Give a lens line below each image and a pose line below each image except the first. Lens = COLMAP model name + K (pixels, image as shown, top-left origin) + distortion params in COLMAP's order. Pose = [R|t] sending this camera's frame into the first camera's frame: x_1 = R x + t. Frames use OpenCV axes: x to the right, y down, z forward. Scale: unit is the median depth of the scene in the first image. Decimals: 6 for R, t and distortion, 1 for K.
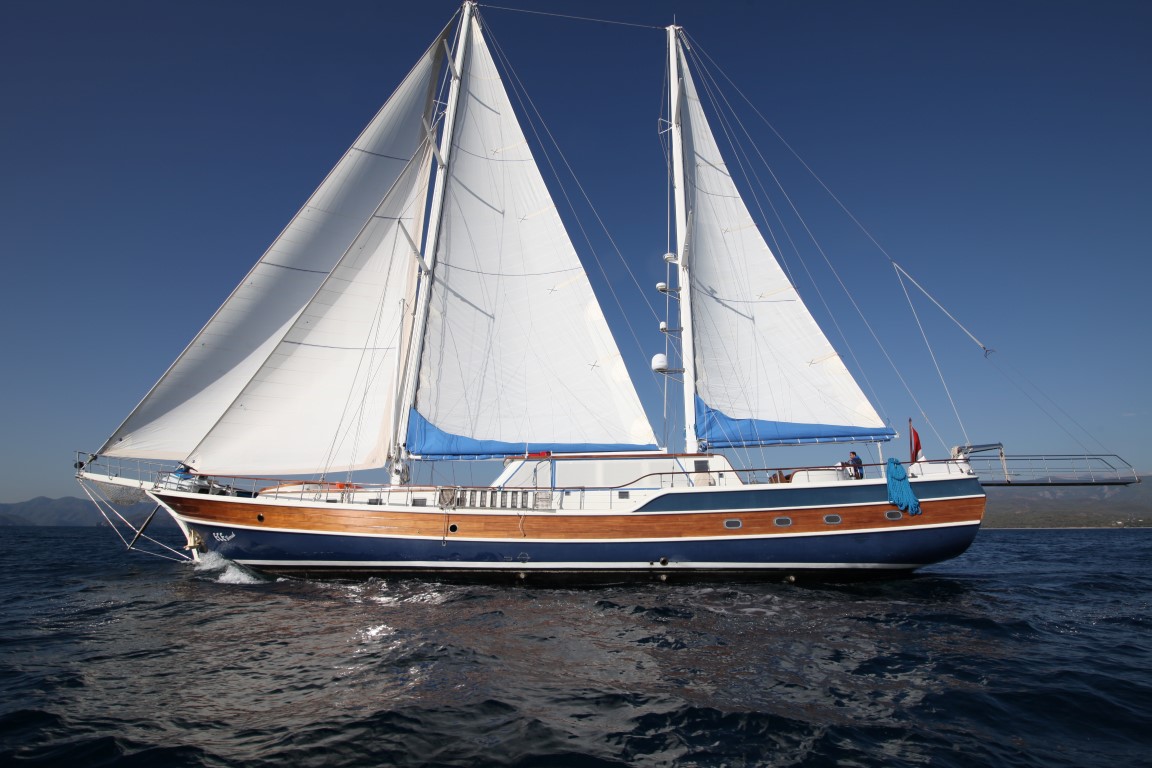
lens RADIAL K [[520.9, 0, 576.0], [0, 520.9, 384.0], [0, 0, 1]] dist [-0.026168, 0.010633]
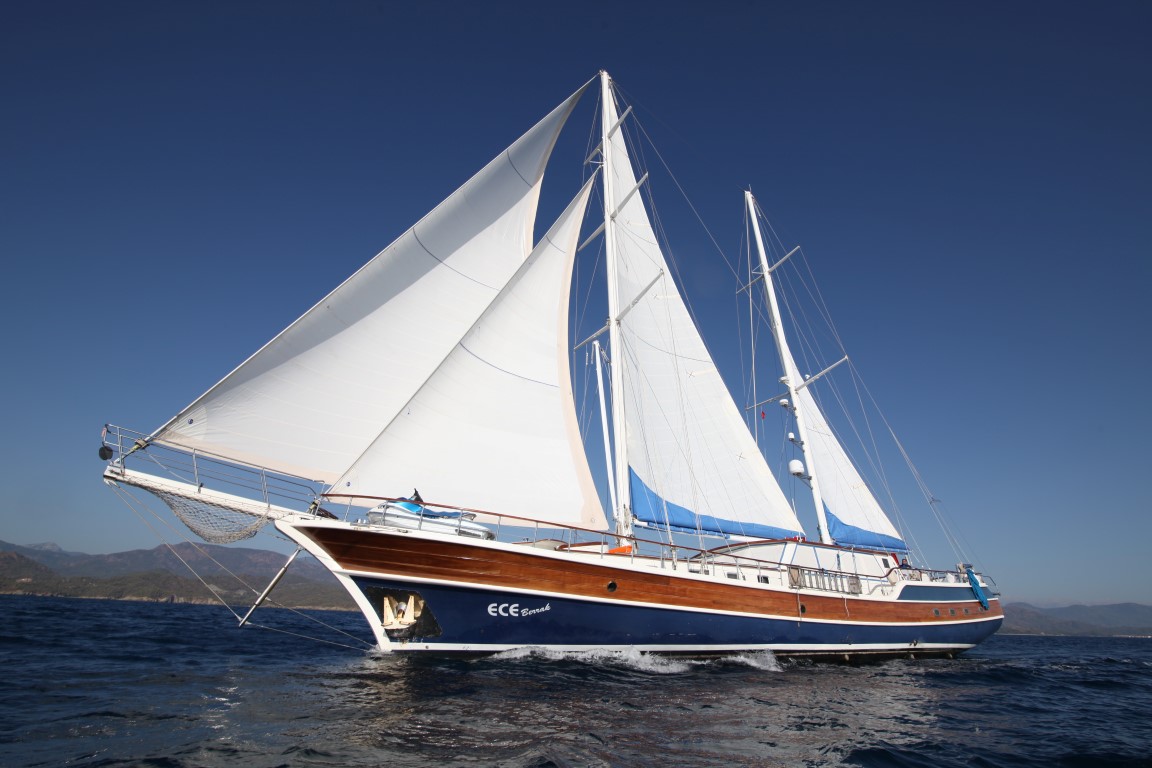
lens RADIAL K [[520.9, 0, 576.0], [0, 520.9, 384.0], [0, 0, 1]] dist [-0.026168, 0.010633]
pose [[0.802121, 0.269556, 0.532862, -1.068099], [-0.193541, 0.961507, -0.195053, 0.120539], [-0.564929, 0.053326, 0.823415, 0.346393]]
